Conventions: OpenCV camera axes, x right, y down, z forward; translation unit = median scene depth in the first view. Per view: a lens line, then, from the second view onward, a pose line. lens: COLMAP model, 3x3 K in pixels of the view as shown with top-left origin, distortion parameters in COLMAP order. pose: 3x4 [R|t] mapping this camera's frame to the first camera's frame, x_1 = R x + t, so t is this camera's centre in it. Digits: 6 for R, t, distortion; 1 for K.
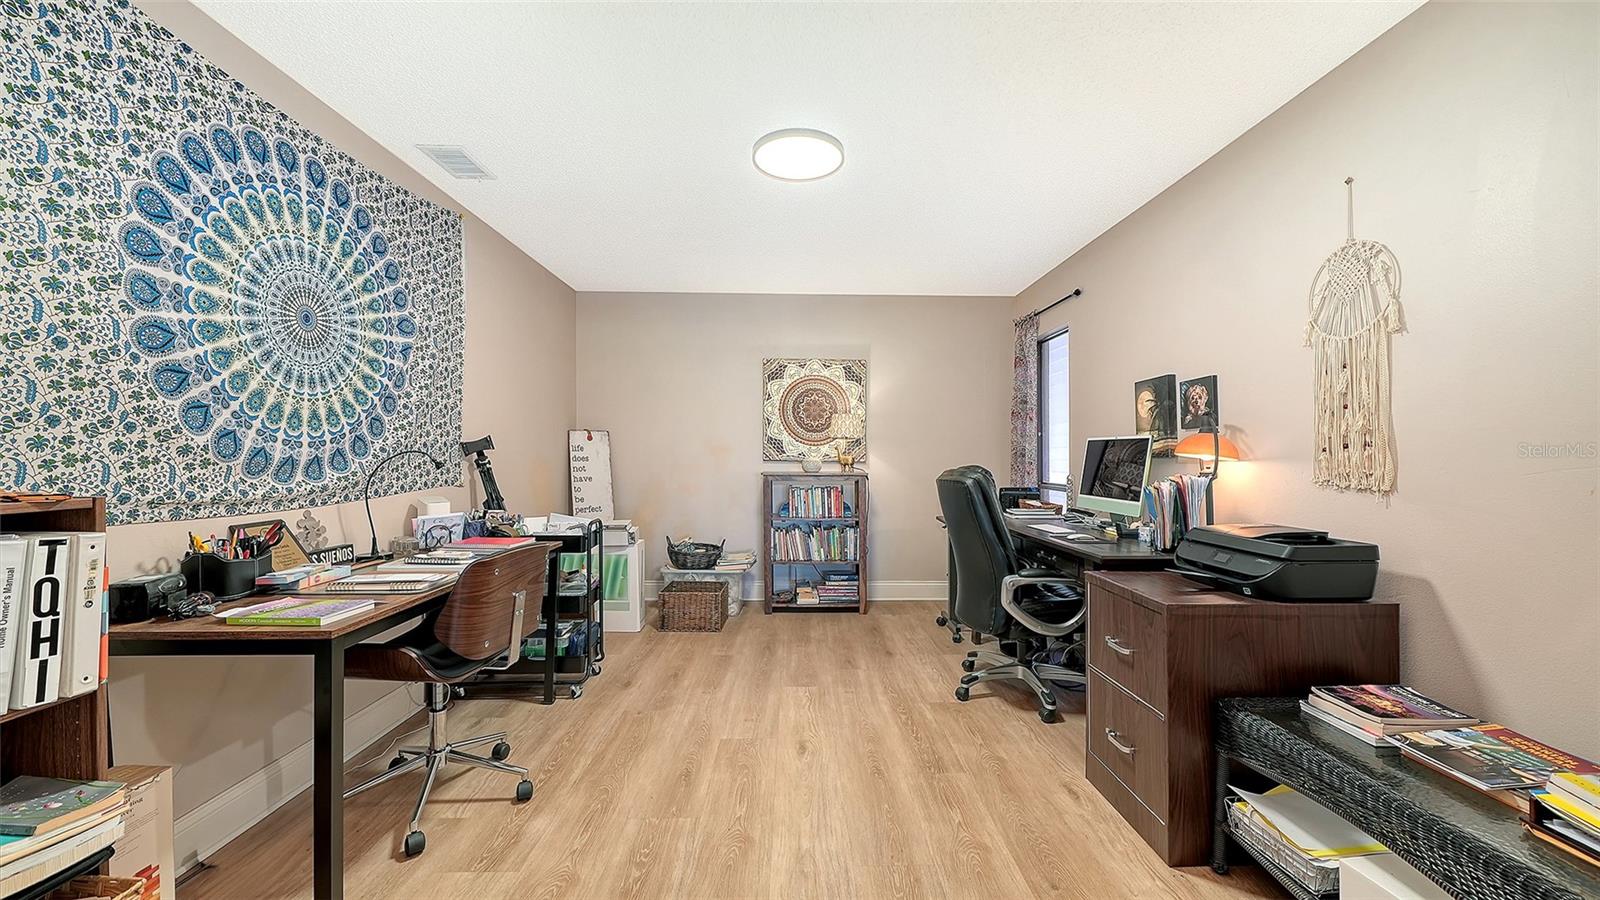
lens RADIAL K [[584.4, 0, 800.9], [0, 584.4, 456.6], [0, 0, 1]] dist [-0.007405, 0.000555]
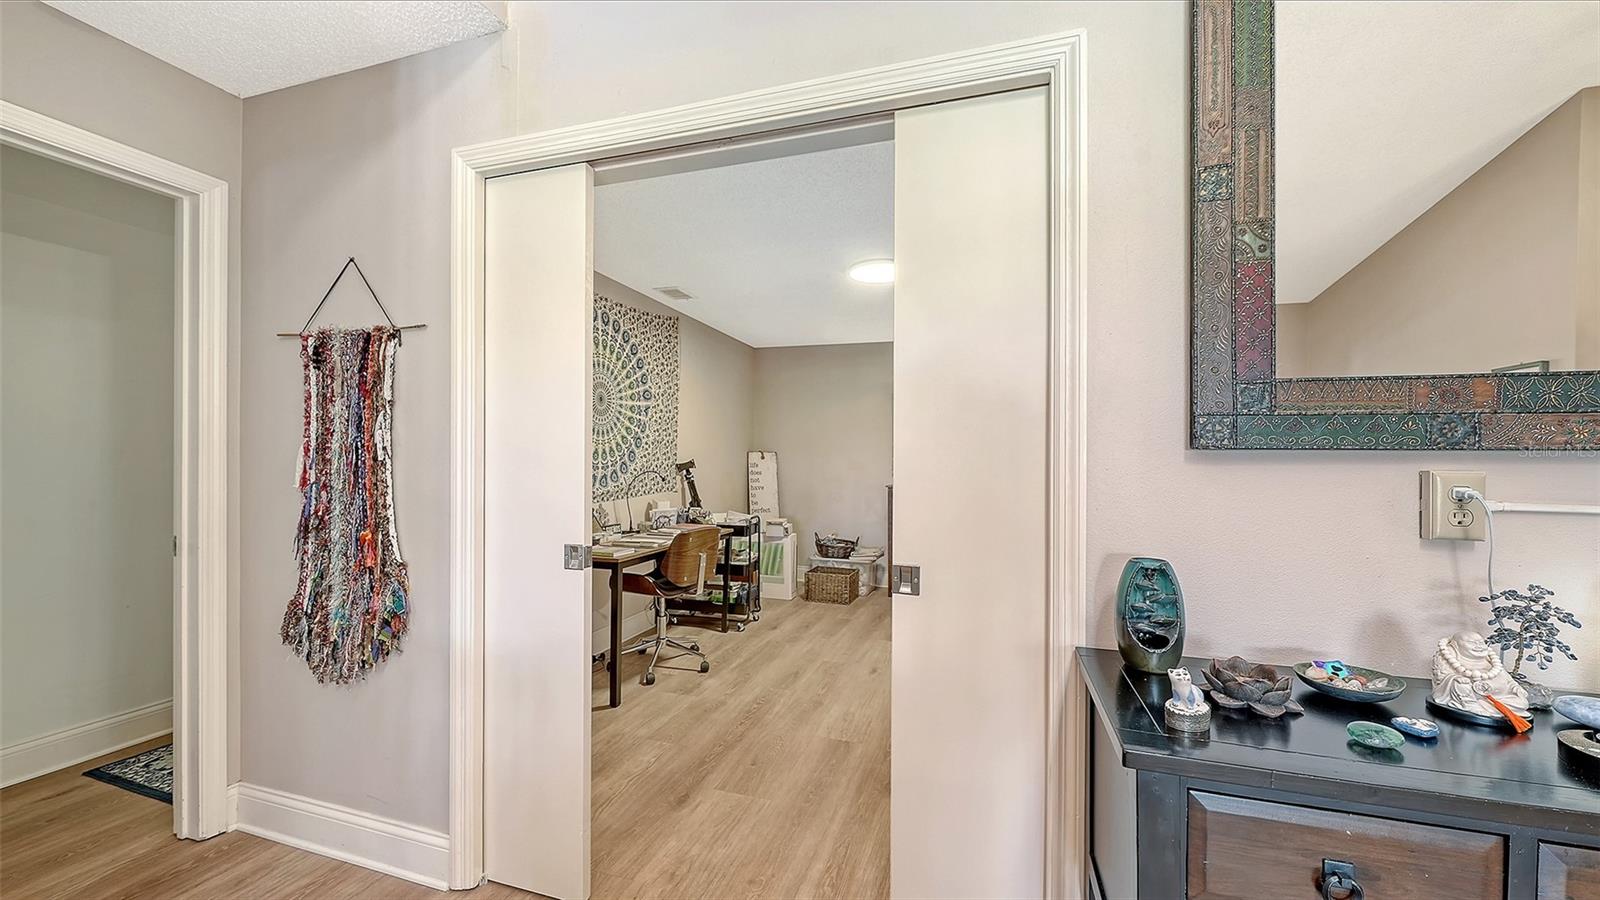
lens RADIAL K [[584.4, 0, 804.9], [0, 584.4, 458.2], [0, 0, 1]] dist [-0.007405, 0.000555]
pose [[0.948962, 0.001290, -0.315388, 0.296627], [-0.005125, 0.999923, -0.011331, -0.028936], [0.315349, 0.012369, 0.948895, -0.471716]]
